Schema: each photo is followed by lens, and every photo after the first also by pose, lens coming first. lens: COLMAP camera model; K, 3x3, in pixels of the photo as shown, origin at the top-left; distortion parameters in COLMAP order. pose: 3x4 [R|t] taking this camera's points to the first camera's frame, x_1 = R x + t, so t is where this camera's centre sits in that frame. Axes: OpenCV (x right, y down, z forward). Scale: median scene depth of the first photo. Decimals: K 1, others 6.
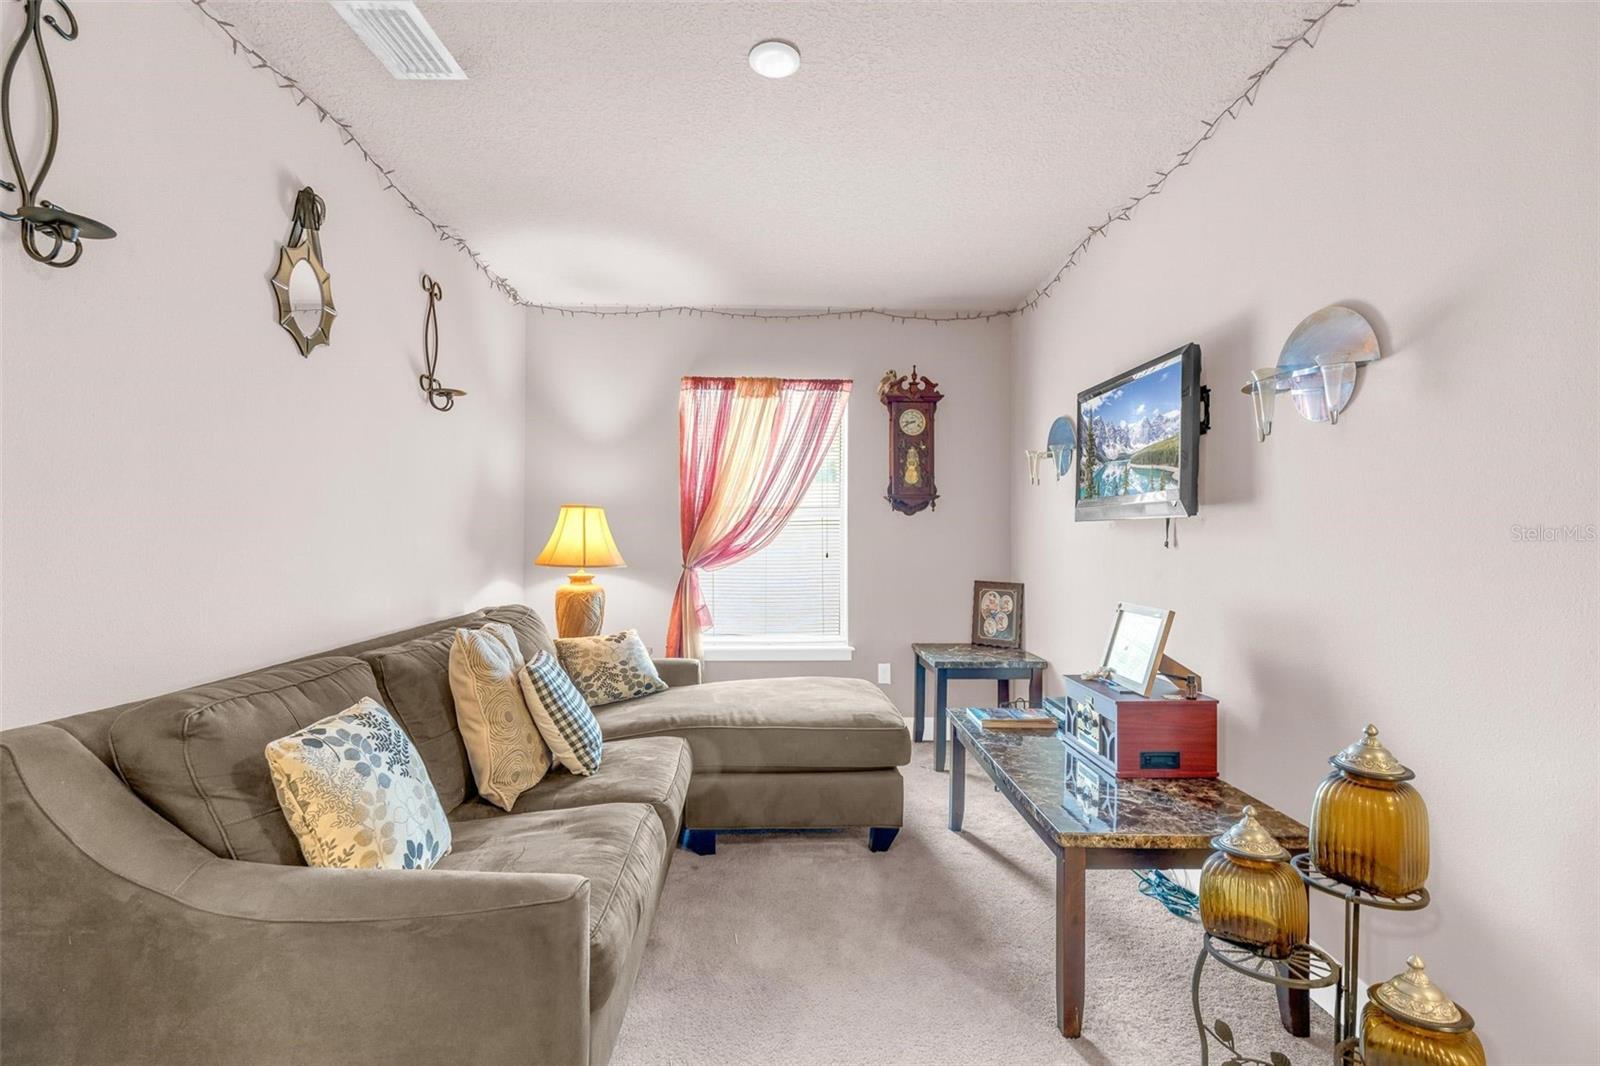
lens RADIAL K [[712.9, 0, 801.8], [0, 712.9, 532.6], [0, 0, 1]] dist [0.000263, 0.000331]
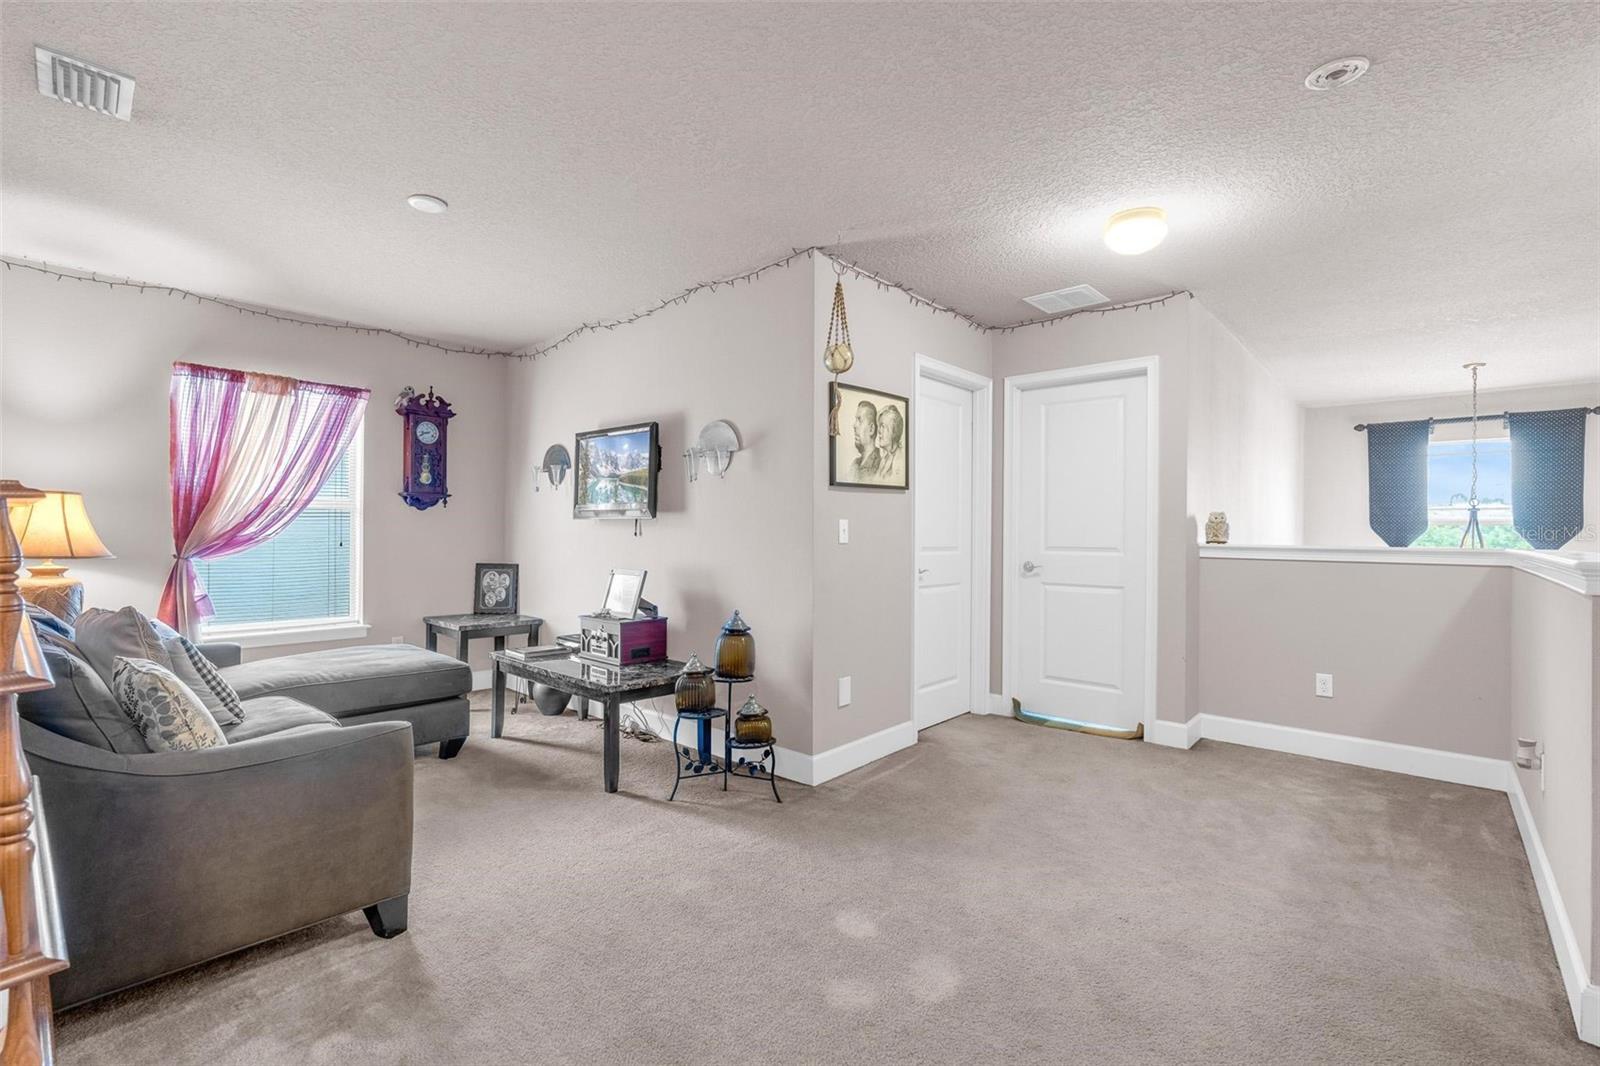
lens RADIAL K [[712.9, 0, 801.8], [0, 712.9, 532.6], [0, 0, 1]] dist [0.000263, 0.000331]
pose [[0.688018, 0.002548, 0.725689, -0.306073], [-0.010657, 0.999921, 0.006593, -0.001406], [-0.725615, -0.012269, 0.687991, -0.309934]]
